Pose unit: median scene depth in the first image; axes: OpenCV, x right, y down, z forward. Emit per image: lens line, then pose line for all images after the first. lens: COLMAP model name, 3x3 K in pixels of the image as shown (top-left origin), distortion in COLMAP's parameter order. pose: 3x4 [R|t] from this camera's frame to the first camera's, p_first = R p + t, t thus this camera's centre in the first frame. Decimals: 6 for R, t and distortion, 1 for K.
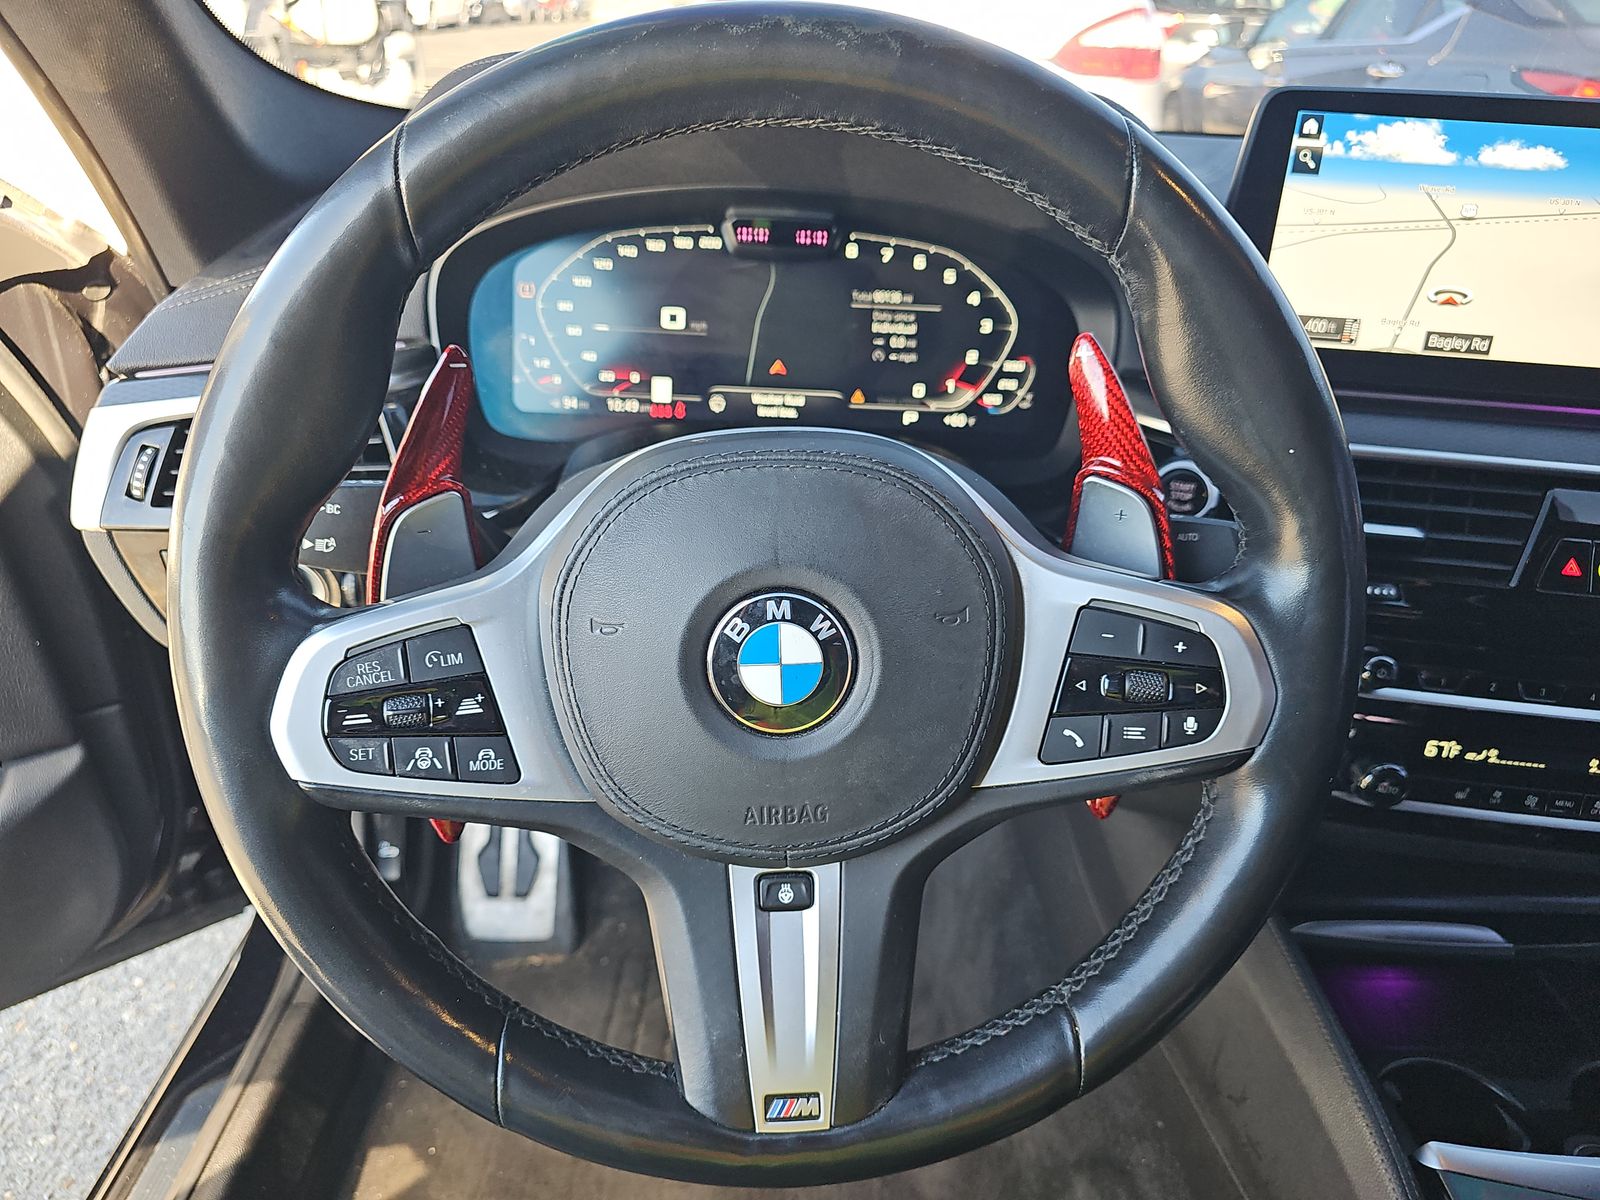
lens RADIAL K [[1076.4, 0, 789.3], [0, 1076.4, 601.2], [0, 0, 1]] dist [-0.008741, -0.013176]
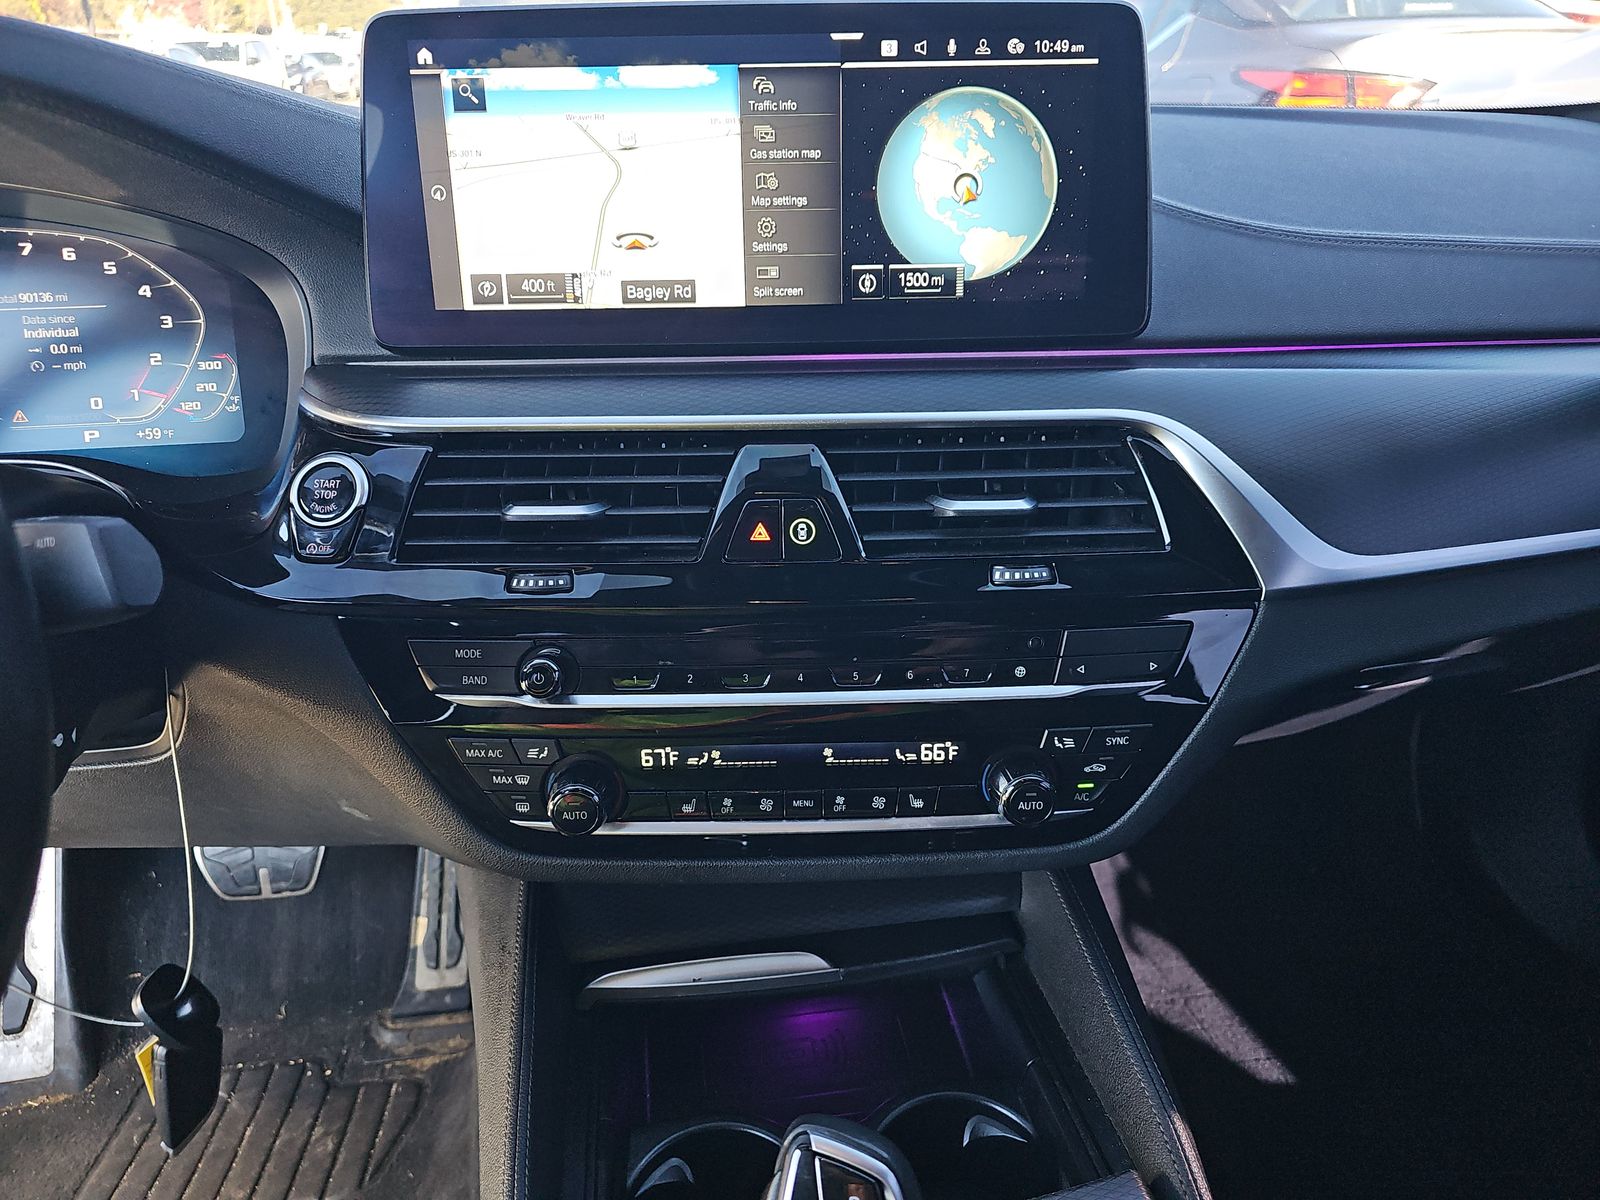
lens RADIAL K [[1076.4, 0, 803.0], [0, 1076.4, 598.2], [0, 0, 1]] dist [-0.008741, -0.013176]
pose [[0.987114, -0.108061, 0.118020, 0.610346], [0.112354, 0.993205, -0.030334, 0.048776], [-0.113940, 0.043203, 0.992548, 0.120455]]
